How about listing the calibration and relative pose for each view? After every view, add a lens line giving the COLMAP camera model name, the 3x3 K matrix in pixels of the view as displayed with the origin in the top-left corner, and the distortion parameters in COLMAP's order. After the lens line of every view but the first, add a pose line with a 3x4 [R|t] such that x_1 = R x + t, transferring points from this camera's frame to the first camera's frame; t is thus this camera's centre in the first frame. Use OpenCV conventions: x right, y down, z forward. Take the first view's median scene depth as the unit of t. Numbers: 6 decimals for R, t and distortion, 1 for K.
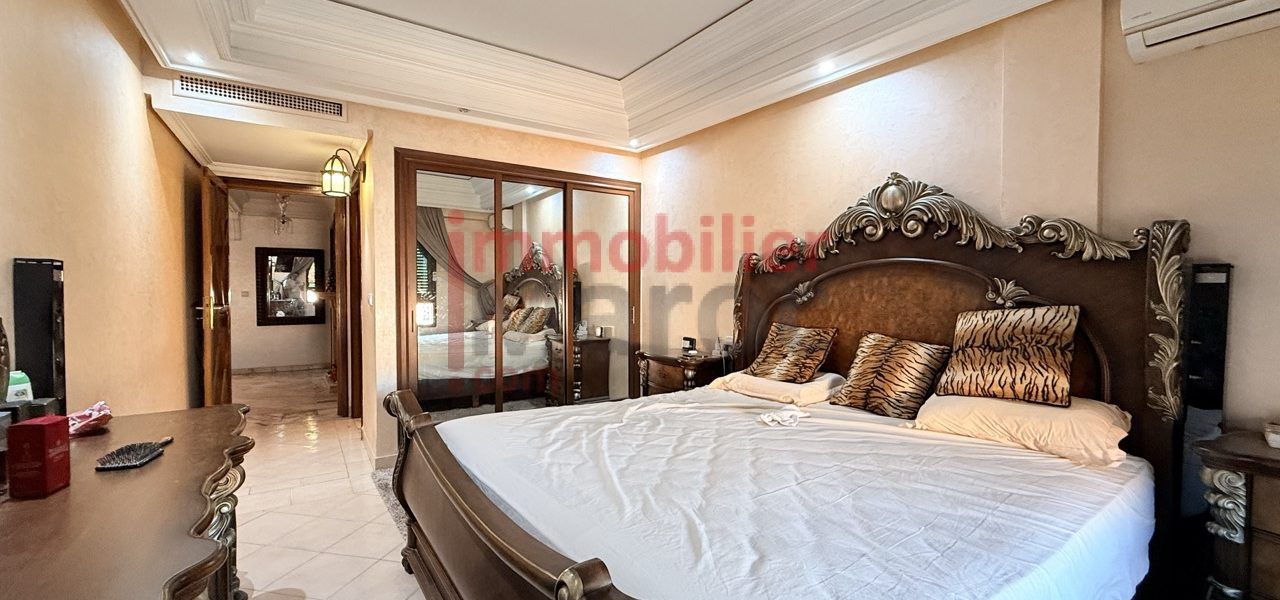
lens RADIAL K [[506.1, 0, 638.6], [0, 506.1, 300.1], [0, 0, 1]] dist [-0.001745, -0.000198]
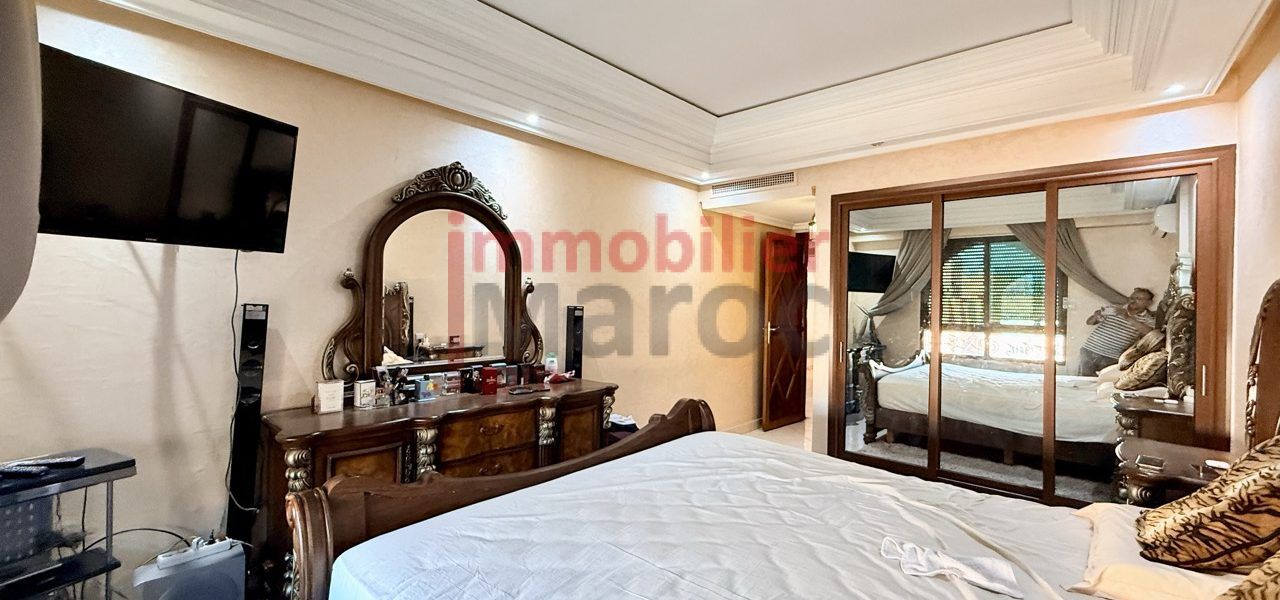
lens RADIAL K [[506.1, 0, 637.9], [0, 506.1, 298.3], [0, 0, 1]] dist [-0.001745, -0.000198]
pose [[0.245386, -0.004505, -0.969415, 0.813278], [-0.037039, 0.999215, -0.014019, -0.066127], [0.968718, 0.039347, 0.245027, 0.505646]]
